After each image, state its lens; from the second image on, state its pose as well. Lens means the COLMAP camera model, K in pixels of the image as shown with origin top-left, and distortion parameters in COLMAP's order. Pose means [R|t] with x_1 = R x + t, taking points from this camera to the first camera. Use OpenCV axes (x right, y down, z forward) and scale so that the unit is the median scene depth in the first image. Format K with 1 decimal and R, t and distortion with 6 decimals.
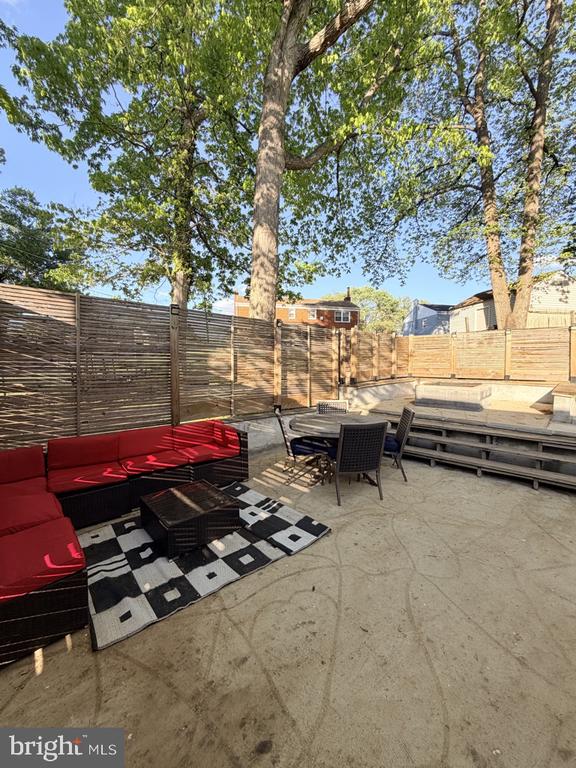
lens RADIAL K [[304.6, 0, 288.9], [0, 304.6, 381.5], [0, 0, 1]] dist [0.000368, 0.000055]
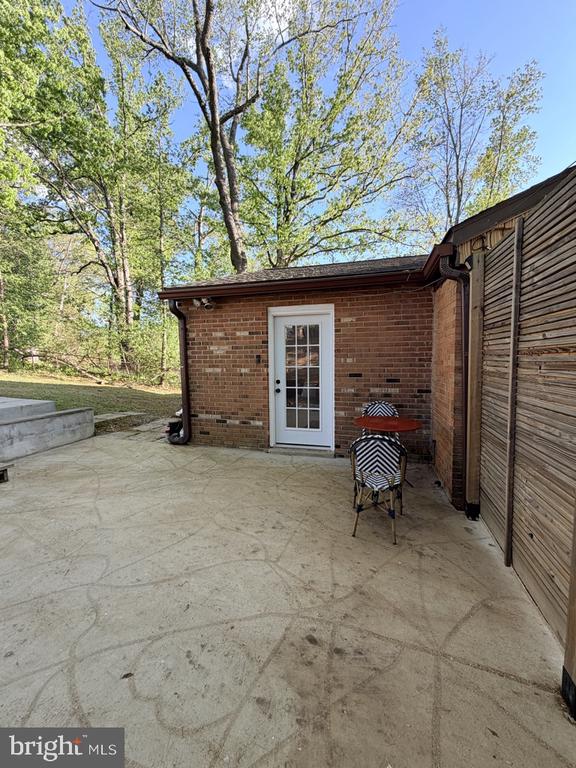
lens RADIAL K [[304.6, 0, 288.9], [0, 304.6, 381.5], [0, 0, 1]] dist [0.000368, 0.000055]
pose [[-0.495384, -0.061168, 0.866518, -0.337651], [0.048817, 0.993981, 0.098074, -0.012946], [-0.867301, 0.090885, -0.489416, 0.497947]]
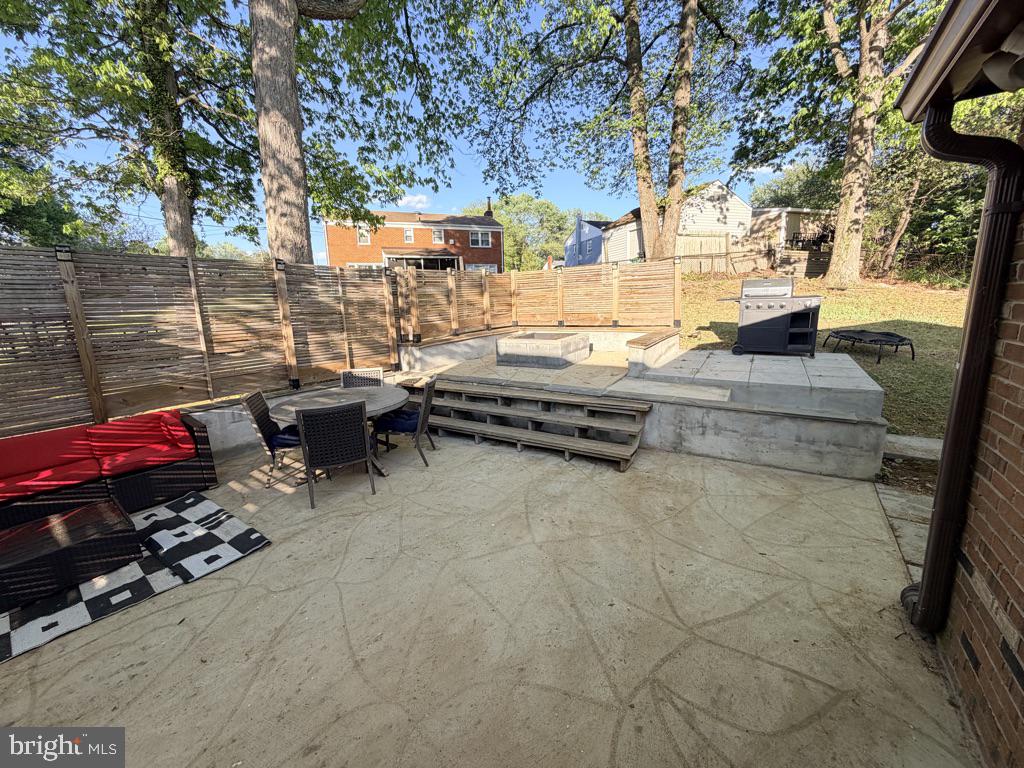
lens RADIAL K [[406.1, 0, 508.5], [0, 406.1, 382.7], [0, 0, 1]] dist [0.000368, 0.000055]
pose [[0.982634, -0.070222, 0.171751, 0.417342], [0.046406, 0.989211, 0.138951, -0.035652], [-0.179656, -0.128567, 0.975292, -0.075751]]
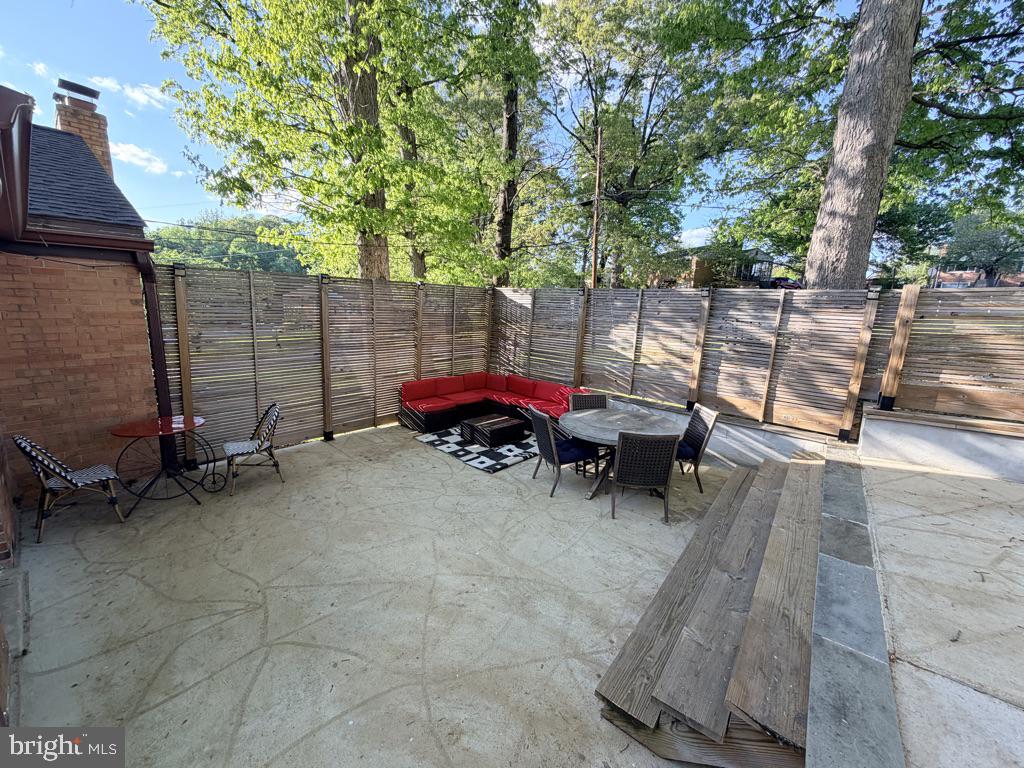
lens RADIAL K [[406.1, 0, 508.5], [0, 406.1, 382.7], [0, 0, 1]] dist [0.000368, 0.000055]
pose [[0.075084, 0.191202, -0.978675, 1.251825], [-0.081102, 0.979365, 0.185115, -0.160488], [0.993874, 0.065473, 0.089042, 0.618284]]
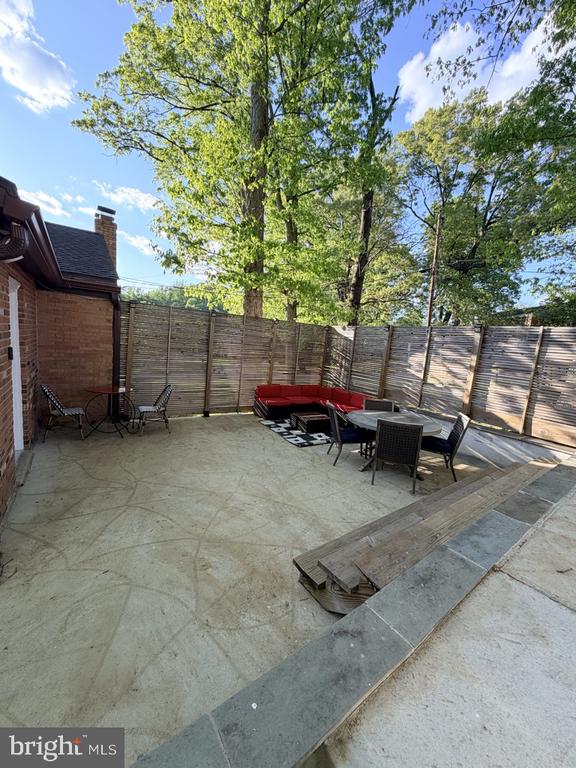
lens RADIAL K [[304.6, 0, 288.9], [0, 304.6, 381.5], [0, 0, 1]] dist [0.000368, 0.000055]
pose [[-0.184333, 0.108838, -0.976819, 1.363361], [-0.126539, 0.982951, 0.133400, -0.109597], [0.974684, 0.148196, -0.167418, 0.827891]]
